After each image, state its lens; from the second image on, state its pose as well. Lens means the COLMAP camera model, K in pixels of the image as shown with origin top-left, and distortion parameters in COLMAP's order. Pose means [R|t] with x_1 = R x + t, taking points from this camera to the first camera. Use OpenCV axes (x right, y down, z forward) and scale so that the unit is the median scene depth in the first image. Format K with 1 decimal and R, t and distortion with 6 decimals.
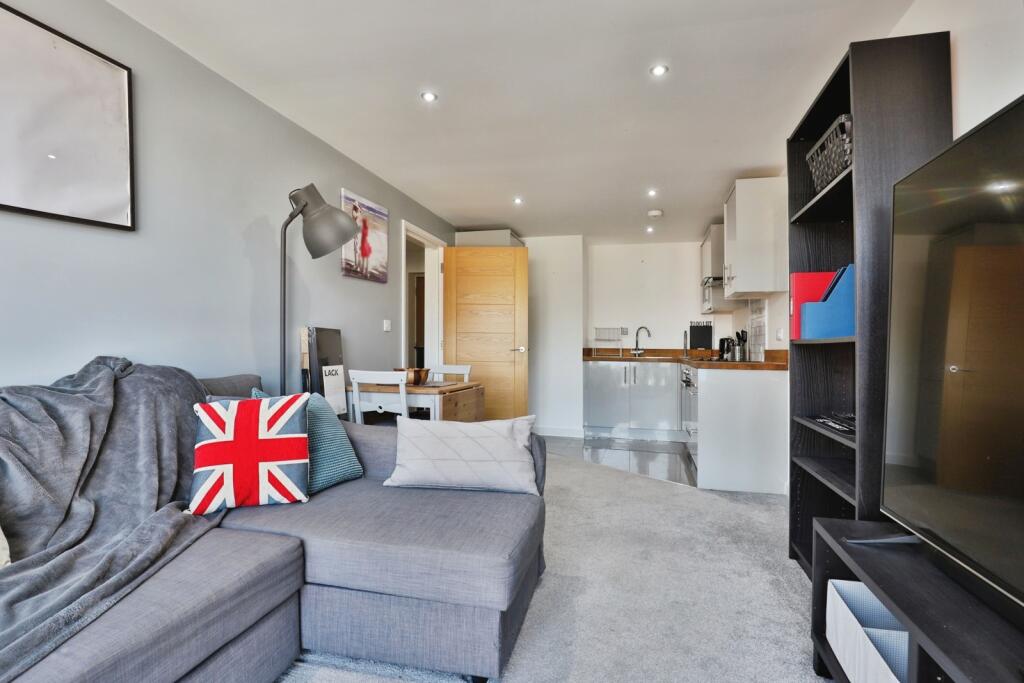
lens RADIAL K [[500.1, 0, 508.2], [0, 500.1, 318.6], [0, 0, 1]] dist [-0.036689, 0.006525]
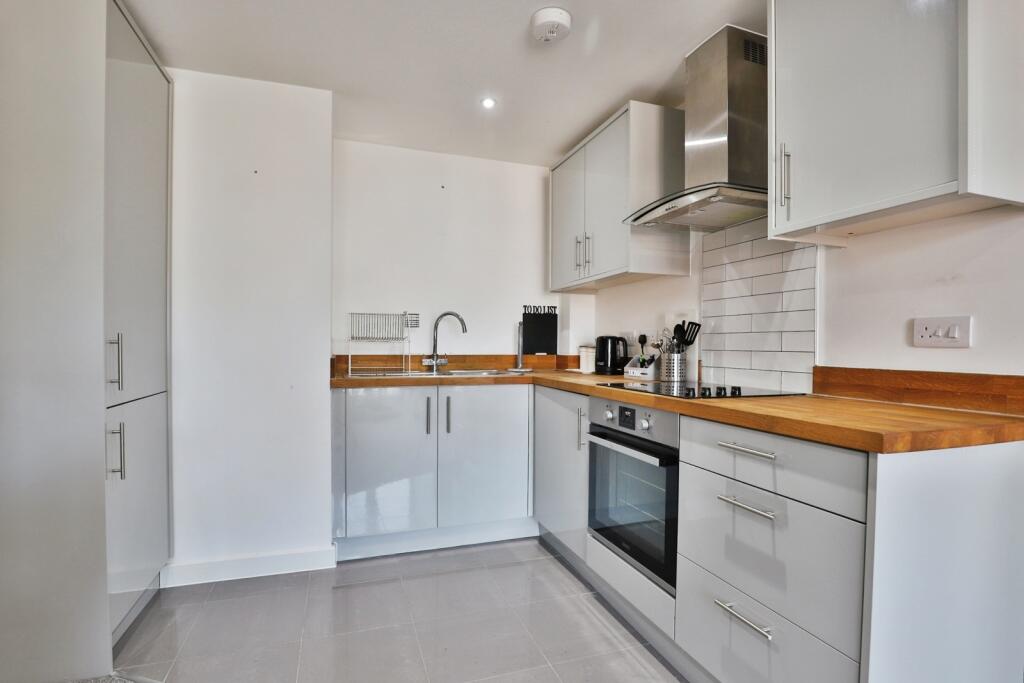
lens RADIAL K [[500.1, 0, 513.3], [0, 500.1, 347.4], [0, 0, 1]] dist [-0.036689, 0.006525]
pose [[0.824598, -0.012093, 0.565590, 0.042701], [-0.028725, 0.997587, 0.063209, 0.020933], [-0.564989, -0.068369, 0.822261, 0.626848]]
